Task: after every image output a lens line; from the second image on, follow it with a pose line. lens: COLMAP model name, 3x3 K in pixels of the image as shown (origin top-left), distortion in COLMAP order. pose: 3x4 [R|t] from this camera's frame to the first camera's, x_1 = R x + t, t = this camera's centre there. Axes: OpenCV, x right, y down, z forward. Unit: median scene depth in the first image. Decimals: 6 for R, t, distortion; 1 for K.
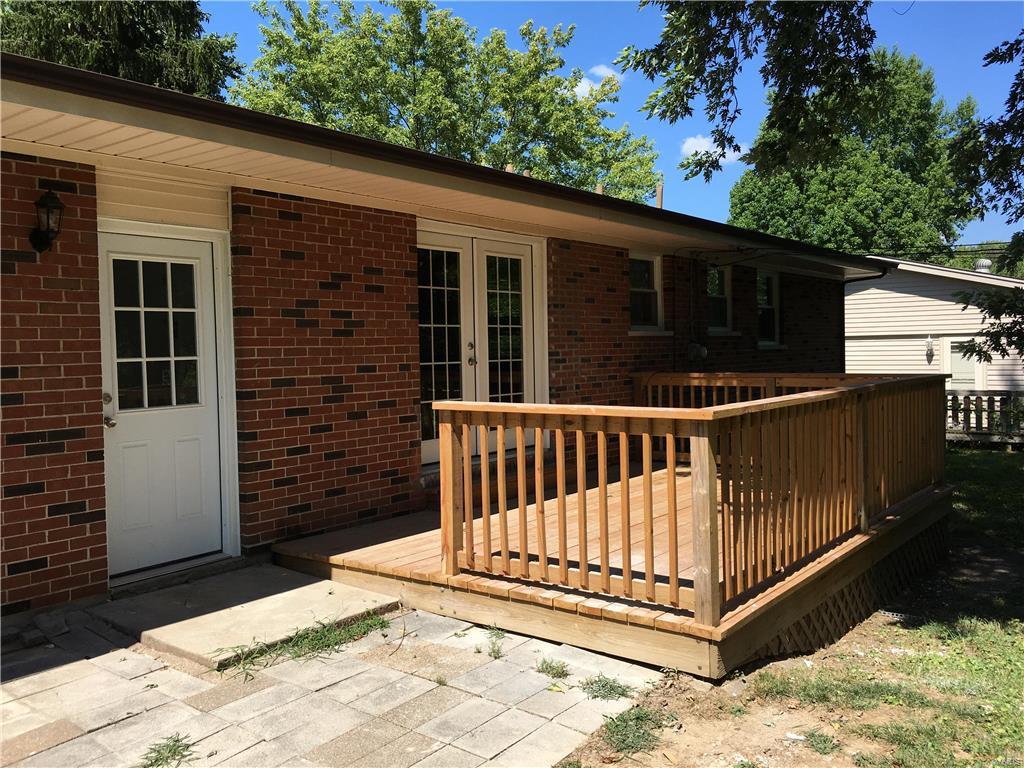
lens RADIAL K [[874.3, 0, 513.1], [0, 874.3, 381.6], [0, 0, 1]] dist [0.080036, -0.108052]
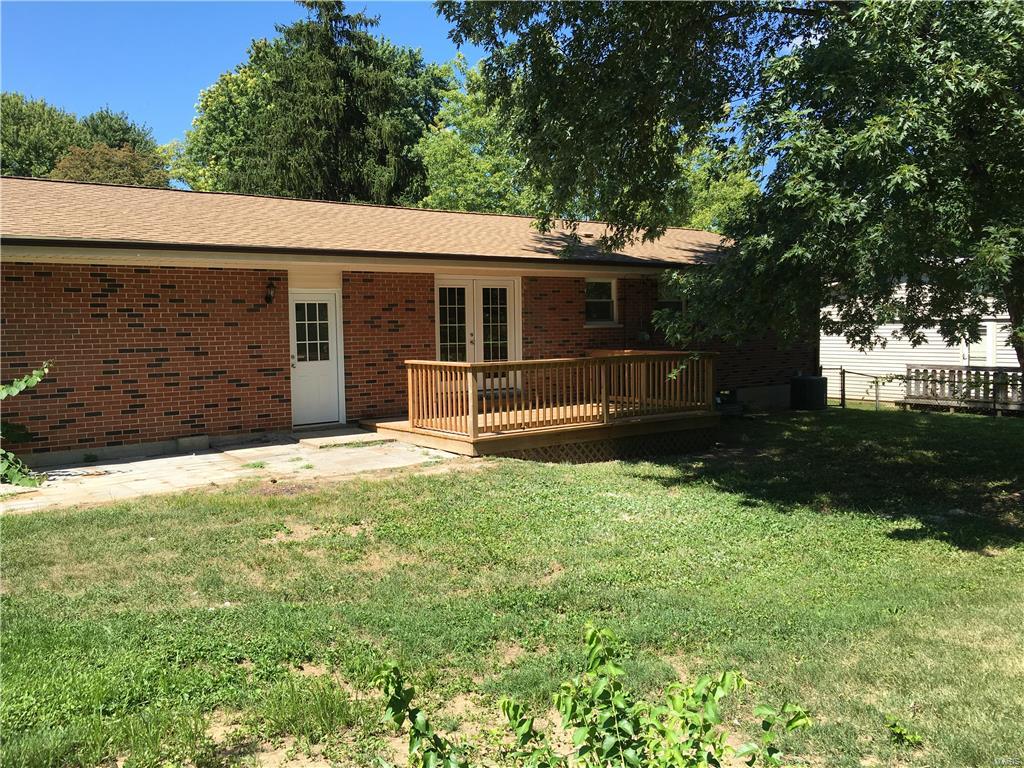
lens RADIAL K [[874.3, 0, 510.4], [0, 874.3, 387.0], [0, 0, 1]] dist [0.080036, -0.108052]
pose [[0.963880, 0.023411, -0.265306, 0.758125], [-0.013386, 0.999129, 0.039532, -0.003598], [0.266000, -0.034553, 0.963354, -1.185724]]
